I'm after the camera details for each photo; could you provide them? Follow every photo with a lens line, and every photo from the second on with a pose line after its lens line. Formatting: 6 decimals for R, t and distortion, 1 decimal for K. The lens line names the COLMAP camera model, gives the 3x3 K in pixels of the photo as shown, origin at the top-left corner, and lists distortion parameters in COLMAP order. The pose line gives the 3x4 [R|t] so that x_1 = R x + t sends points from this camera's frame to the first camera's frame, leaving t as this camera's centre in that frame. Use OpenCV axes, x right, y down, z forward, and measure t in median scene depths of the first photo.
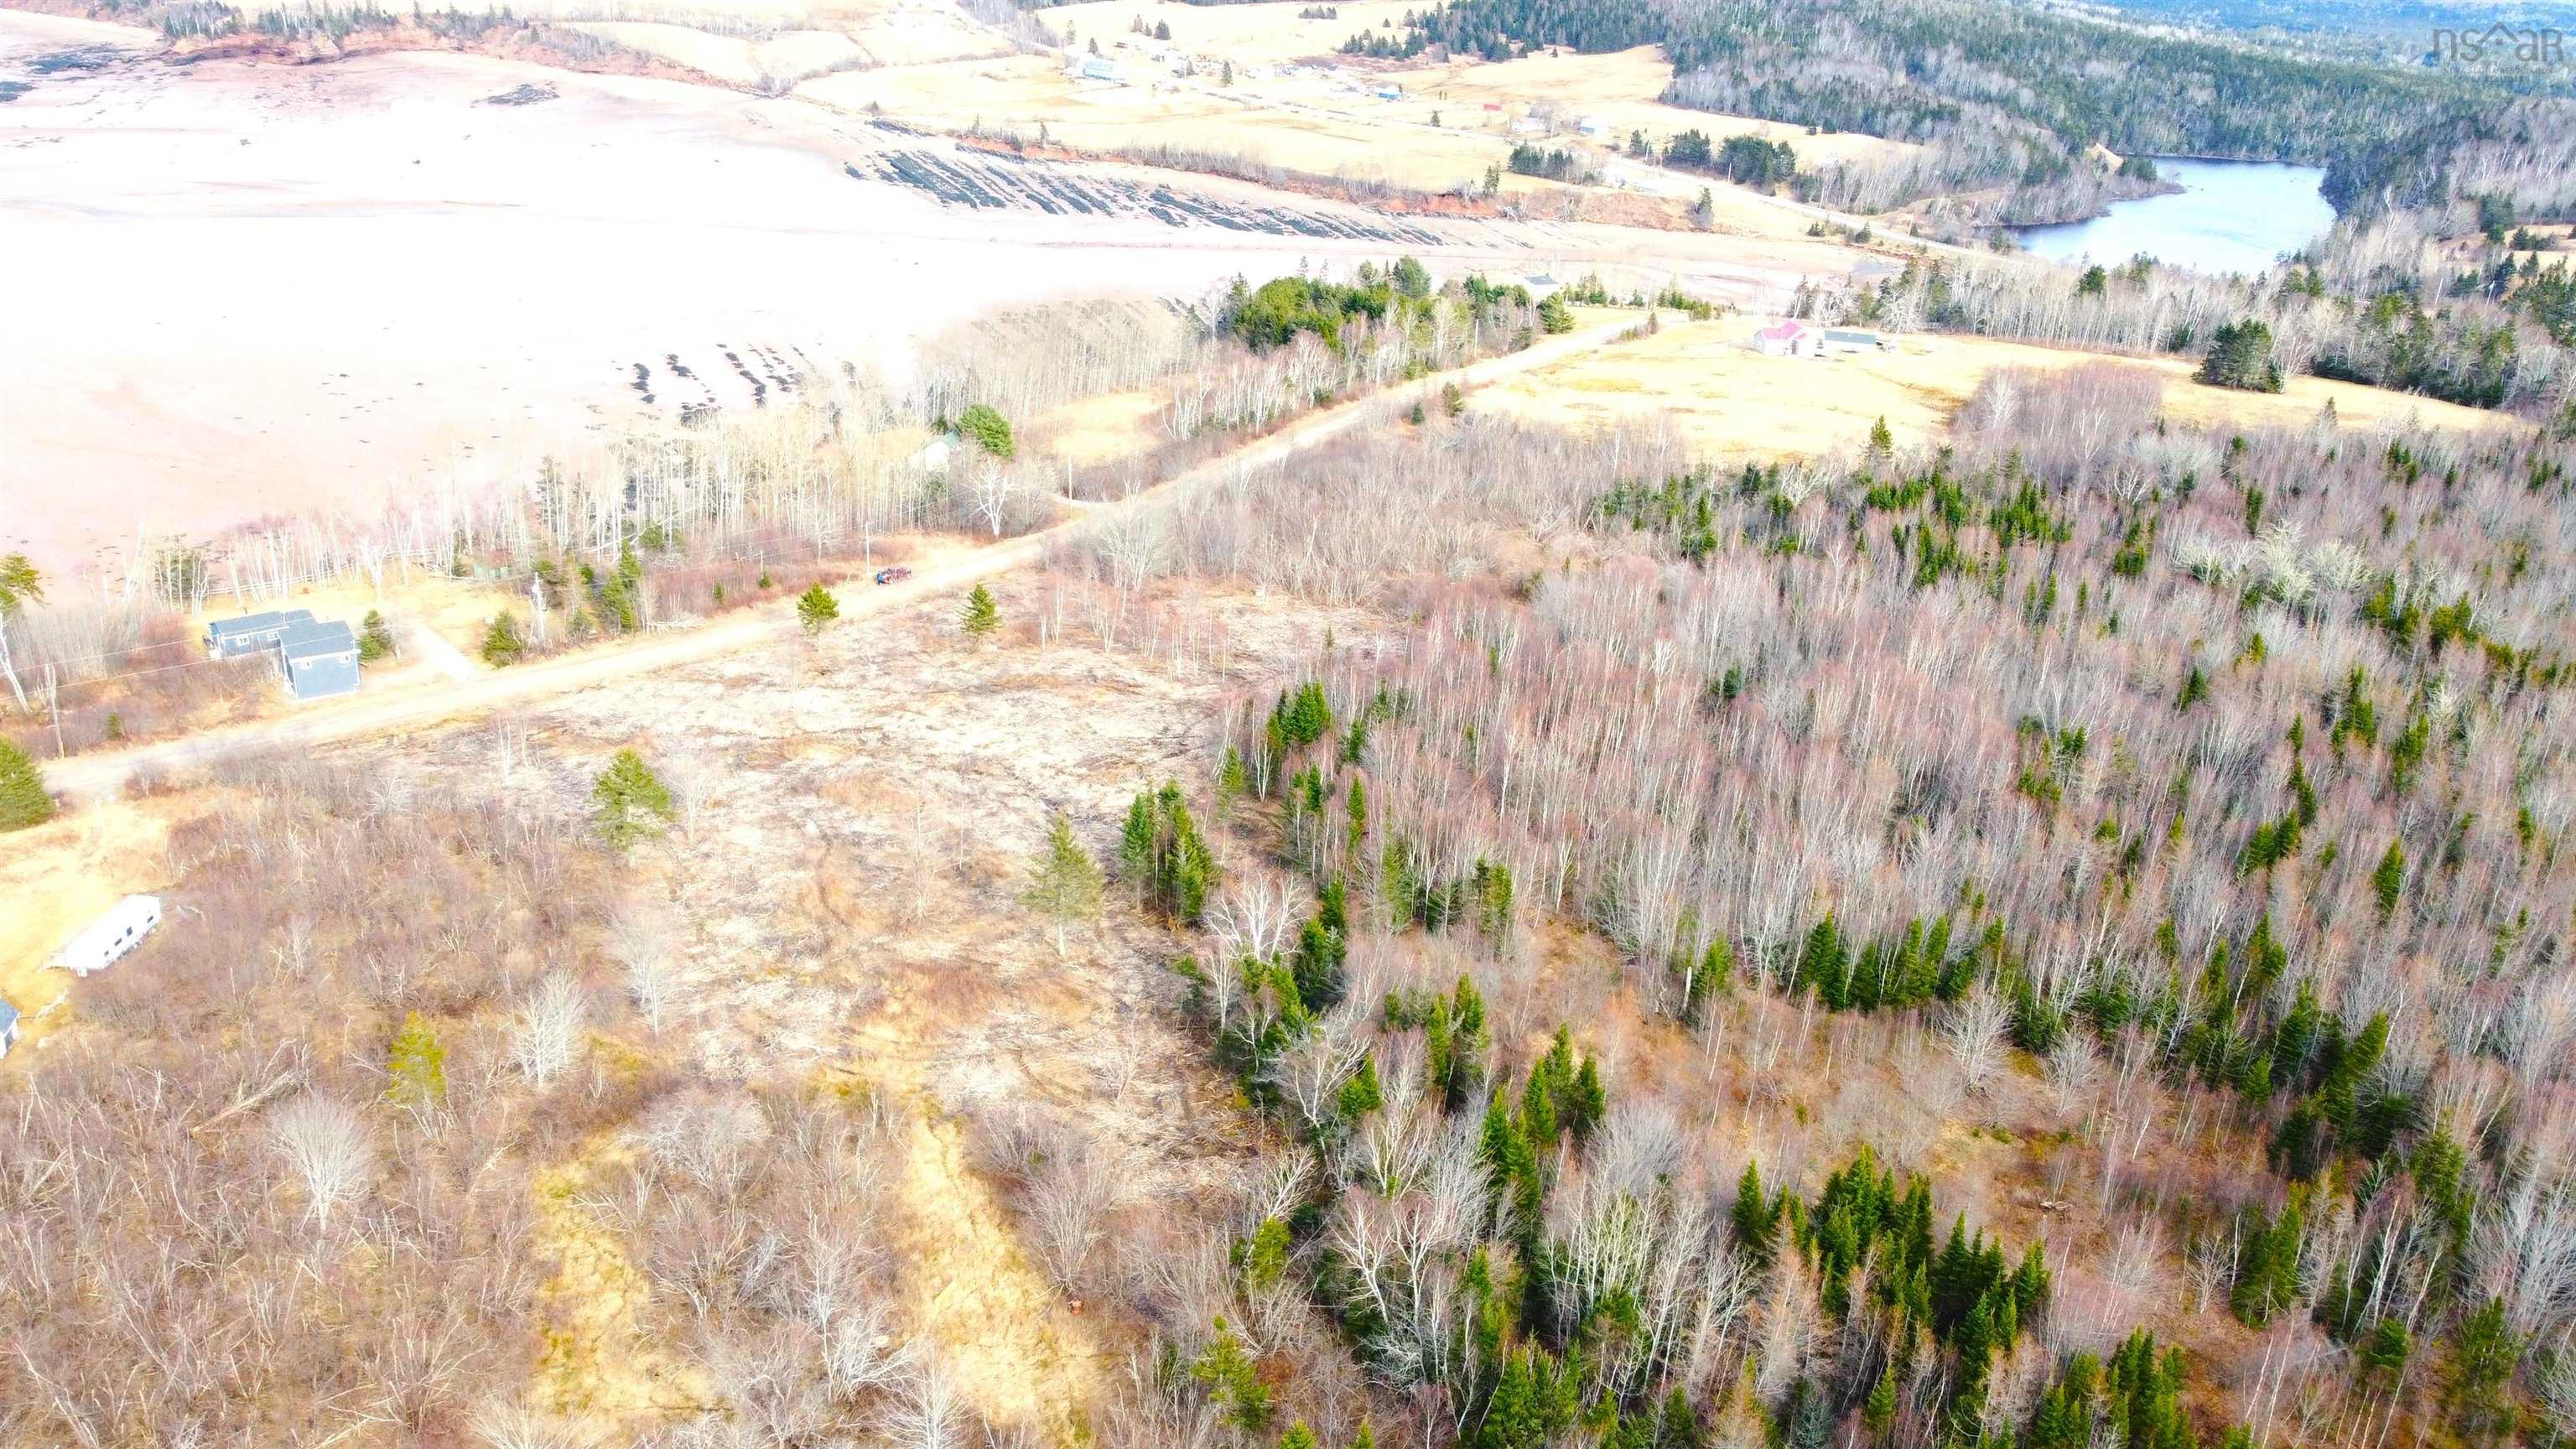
lens RADIAL K [[1949.3, 0, 1282.8], [0, 1949.3, 732.1], [0, 0, 1]] dist [0.008248, -0.009185]
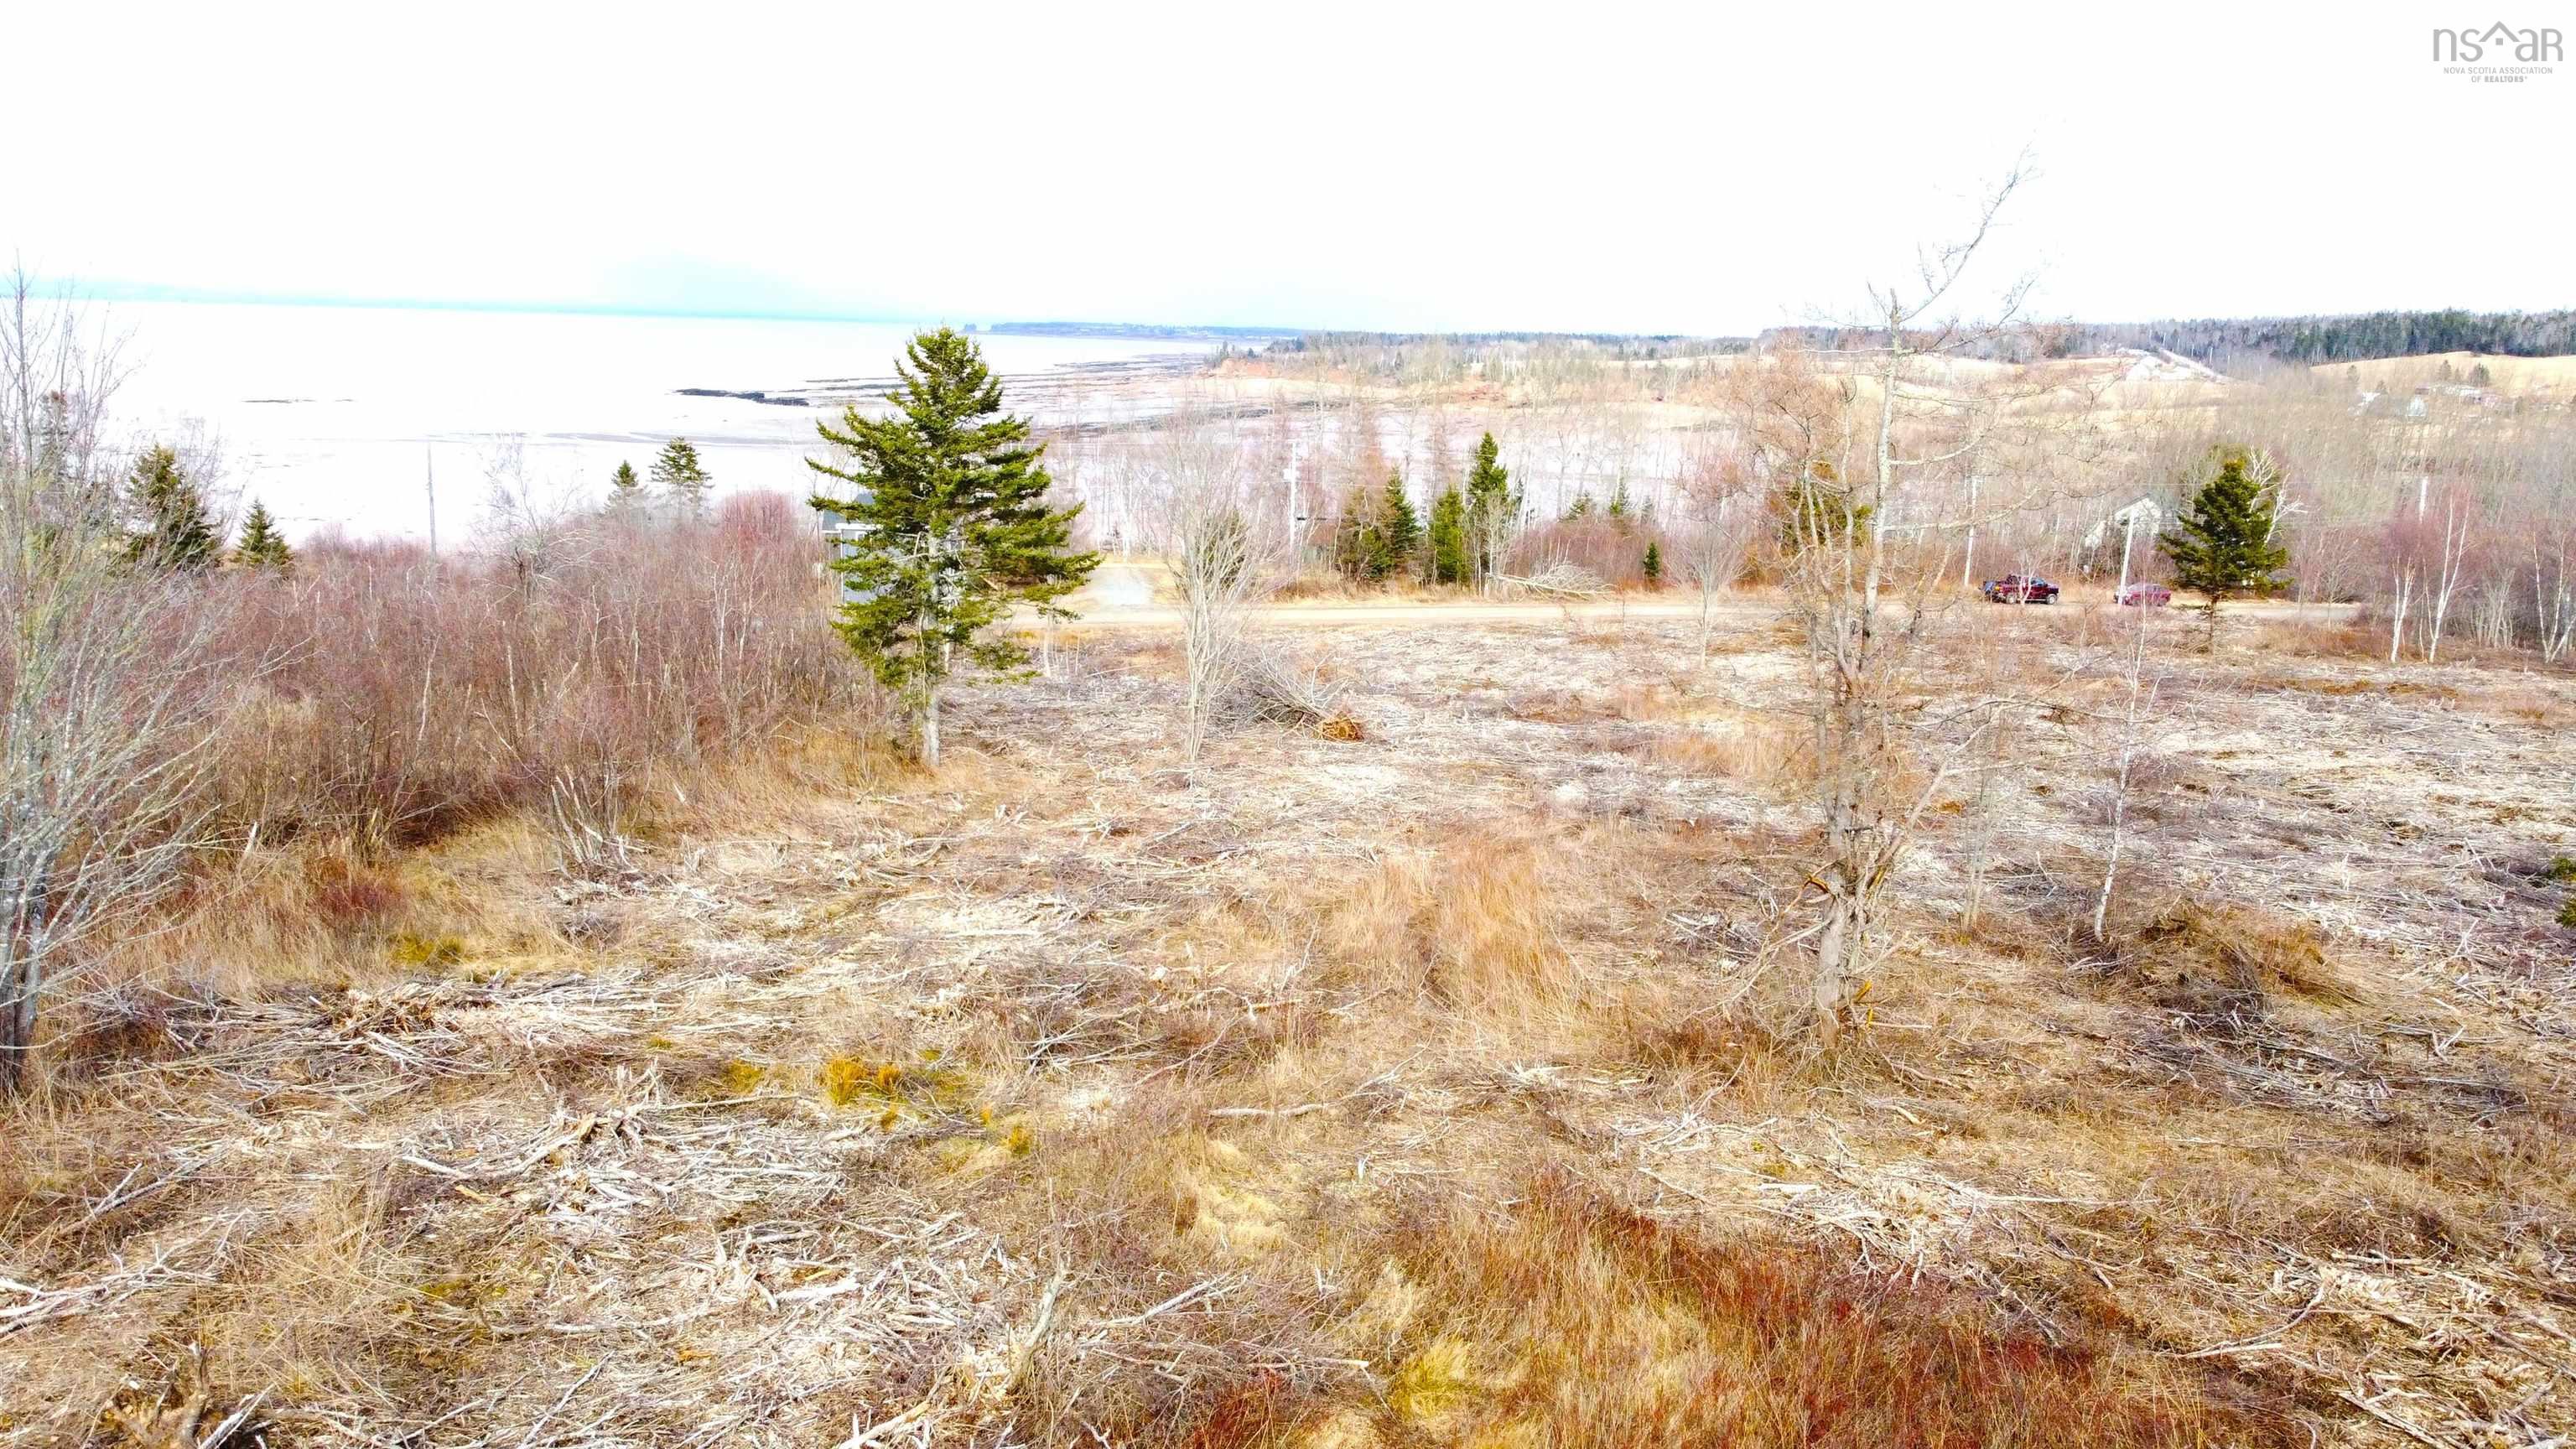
lens RADIAL K [[1949.3, 0, 1287.7], [0, 1949.3, 724.7], [0, 0, 1]] dist [0.008248, -0.009185]
pose [[0.831663, 0.062032, -0.551804, -0.030911], [-0.185266, 0.967796, -0.170431, 0.025288], [0.523462, 0.243972, 0.816373, 0.194798]]
